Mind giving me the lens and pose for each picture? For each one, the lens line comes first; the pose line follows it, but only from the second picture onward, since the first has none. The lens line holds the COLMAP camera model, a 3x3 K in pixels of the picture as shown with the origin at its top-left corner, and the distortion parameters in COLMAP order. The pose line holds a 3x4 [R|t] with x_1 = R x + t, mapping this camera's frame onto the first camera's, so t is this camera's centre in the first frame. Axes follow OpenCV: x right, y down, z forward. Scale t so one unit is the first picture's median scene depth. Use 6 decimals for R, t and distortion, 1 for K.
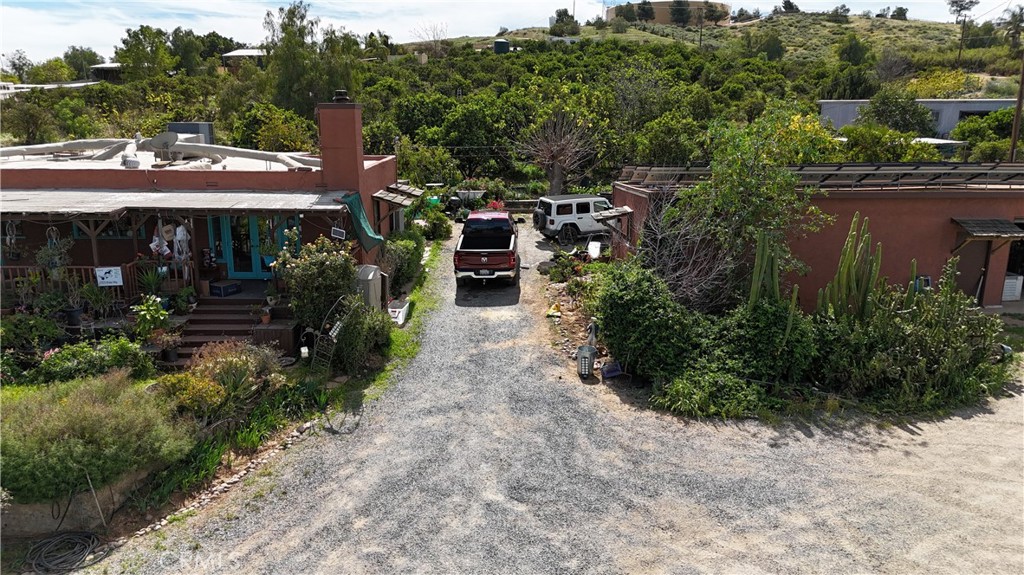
lens RADIAL K [[760.7, 0, 512.1], [0, 760.7, 291.3], [0, 0, 1]] dist [0.068462, -0.060265]
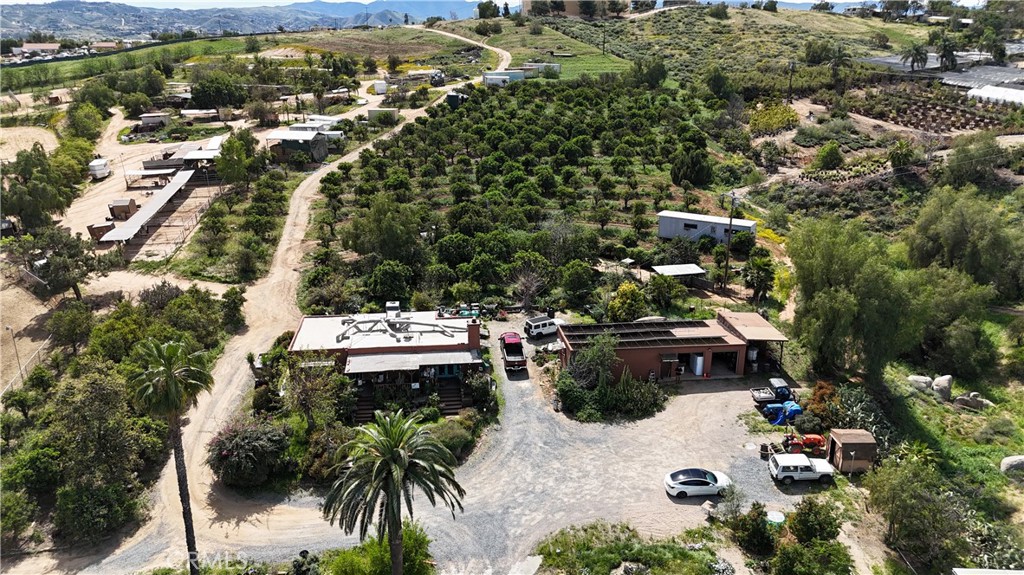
lens RADIAL K [[760.7, 0, 510.3], [0, 760.7, 285.1], [0, 0, 1]] dist [0.068462, -0.060265]
pose [[0.993912, -0.035406, 0.104331, -0.416811], [0.026525, 0.996001, 0.085309, -0.695823], [-0.106934, -0.082022, 0.990877, -2.212590]]
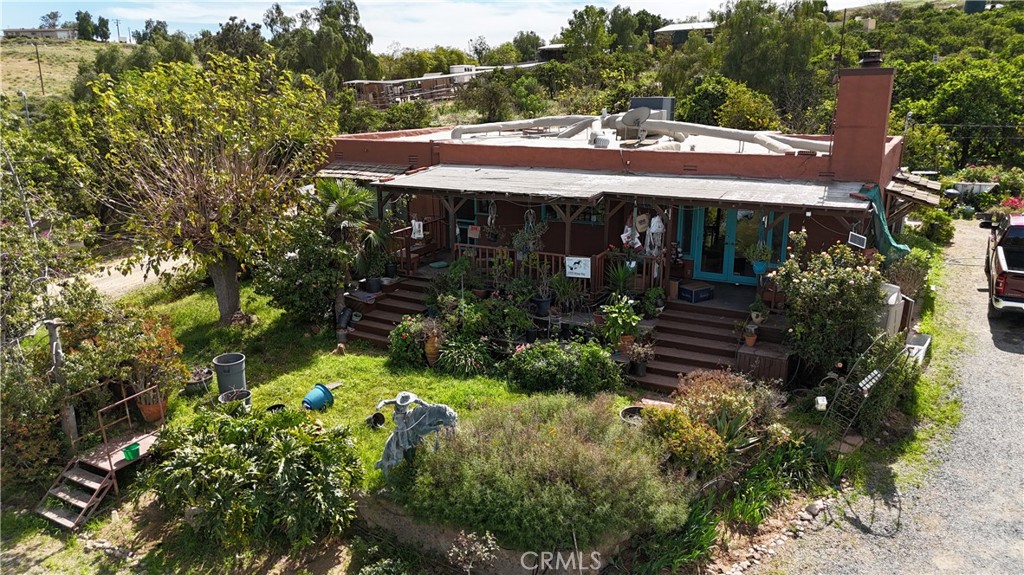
lens RADIAL K [[760.7, 0, 507.9], [0, 760.7, 289.3], [0, 0, 1]] dist [0.068462, -0.060265]
pose [[0.874381, 0.117503, -0.470799, -0.158767], [-0.105107, 0.993067, 0.052643, -0.030139], [0.473720, 0.003455, 0.880669, 0.157770]]
